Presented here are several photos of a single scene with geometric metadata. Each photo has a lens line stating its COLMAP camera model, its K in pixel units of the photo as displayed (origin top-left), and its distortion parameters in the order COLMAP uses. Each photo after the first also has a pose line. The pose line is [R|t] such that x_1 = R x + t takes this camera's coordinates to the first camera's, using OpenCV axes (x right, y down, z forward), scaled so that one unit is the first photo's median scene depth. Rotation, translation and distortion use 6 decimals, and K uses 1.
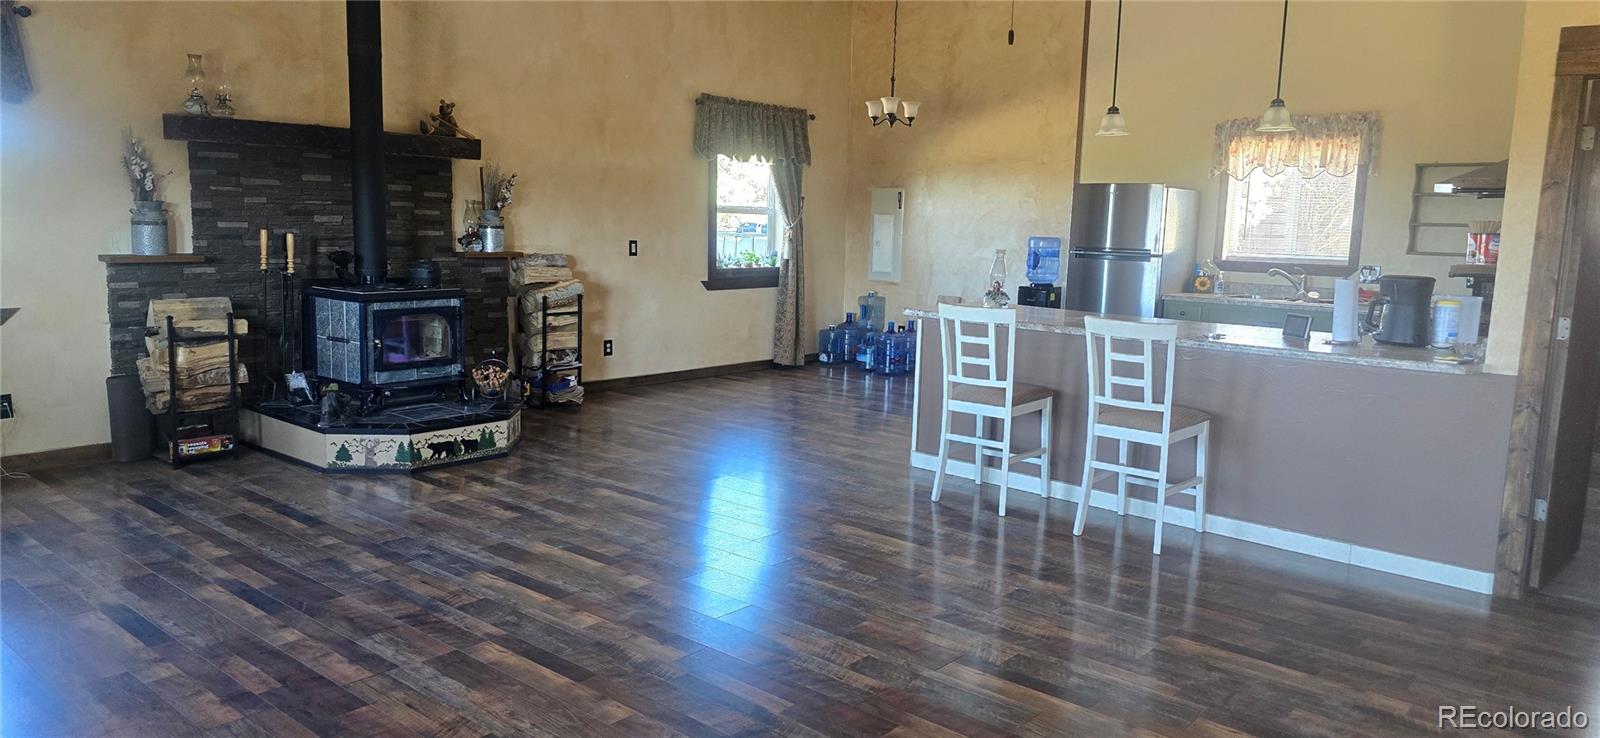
lens RADIAL K [[1061.0, 0, 816.7], [0, 1061.0, 370.2], [0, 0, 1]] dist [0.090153, -0.107562]
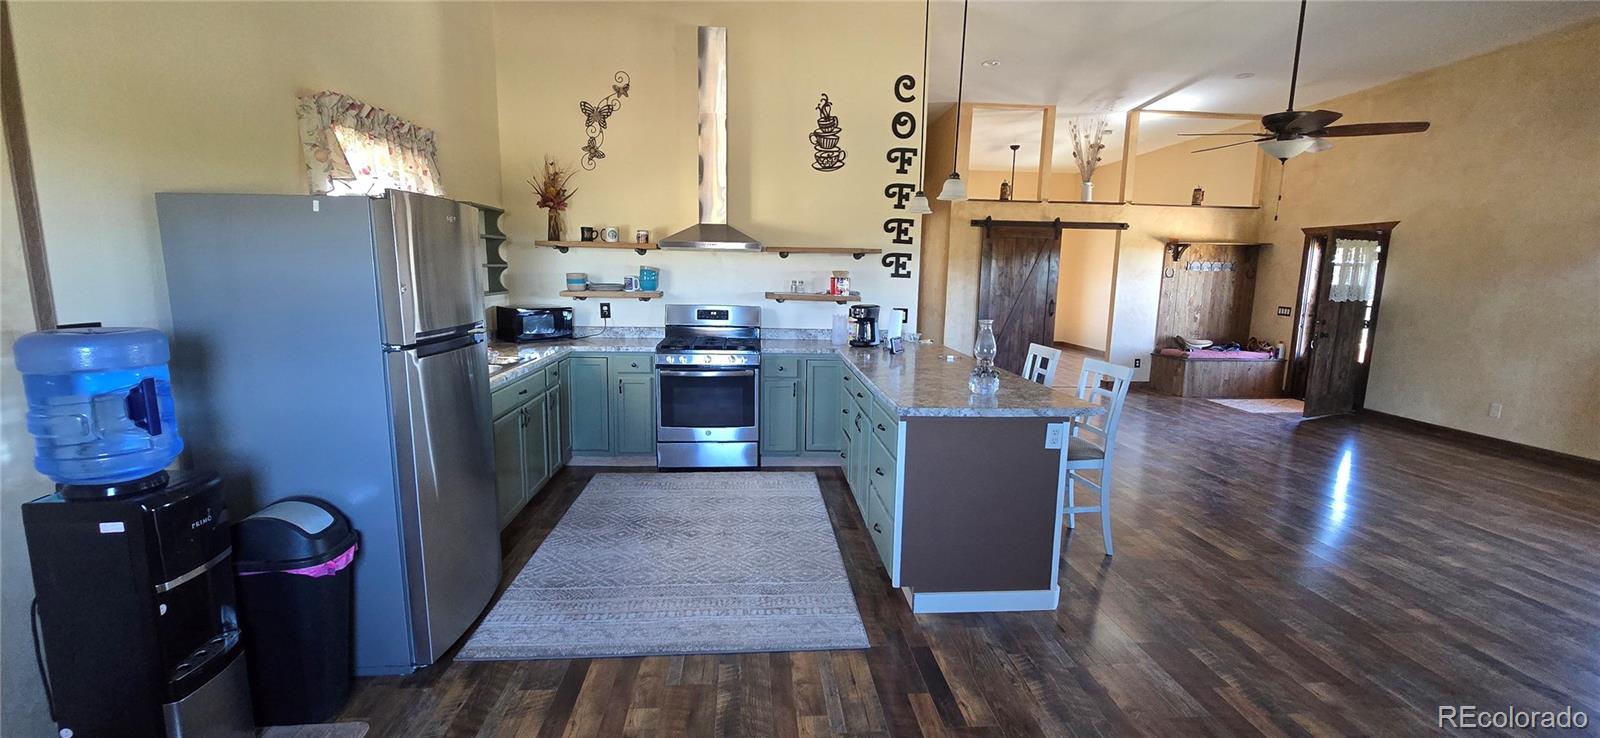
lens RADIAL K [[653.2, 0, 807.5], [0, 653.2, 371.7], [0, 0, 1]] dist [-0.003071, -0.000429]
pose [[-0.705660, -0.149696, 0.692556, -0.107473], [0.064277, 0.959873, 0.272970, -0.270511], [-0.705629, 0.237140, -0.667722, 1.767706]]
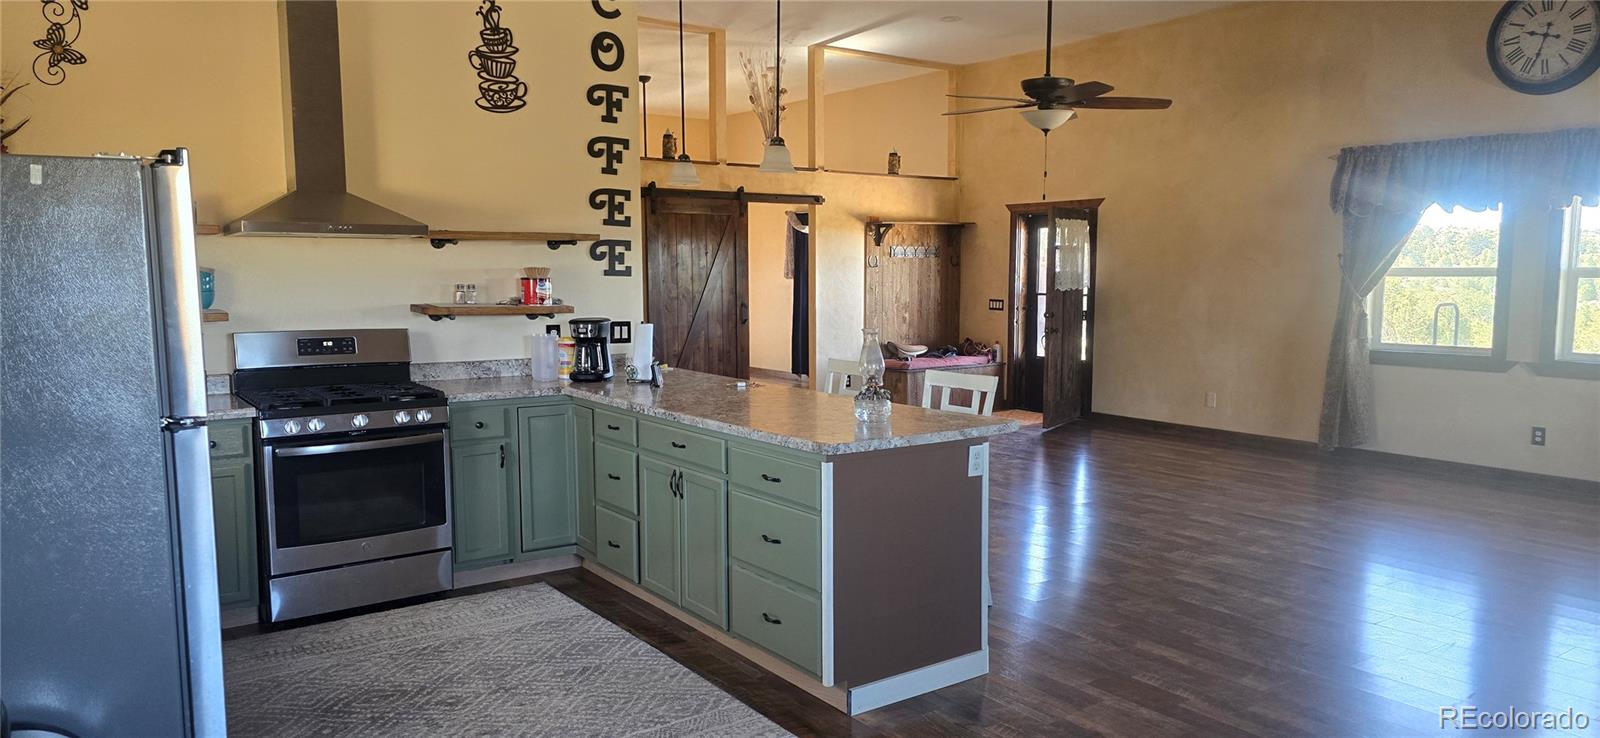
lens RADIAL K [[1061.0, 0, 816.7], [0, 1061.0, 370.2], [0, 0, 1]] dist [0.090153, -0.107562]
pose [[-0.972429, -0.051981, 0.227330, 0.066970], [0.005388, 0.969572, 0.244746, -0.302803], [-0.233135, 0.239223, -0.942561, 1.995145]]
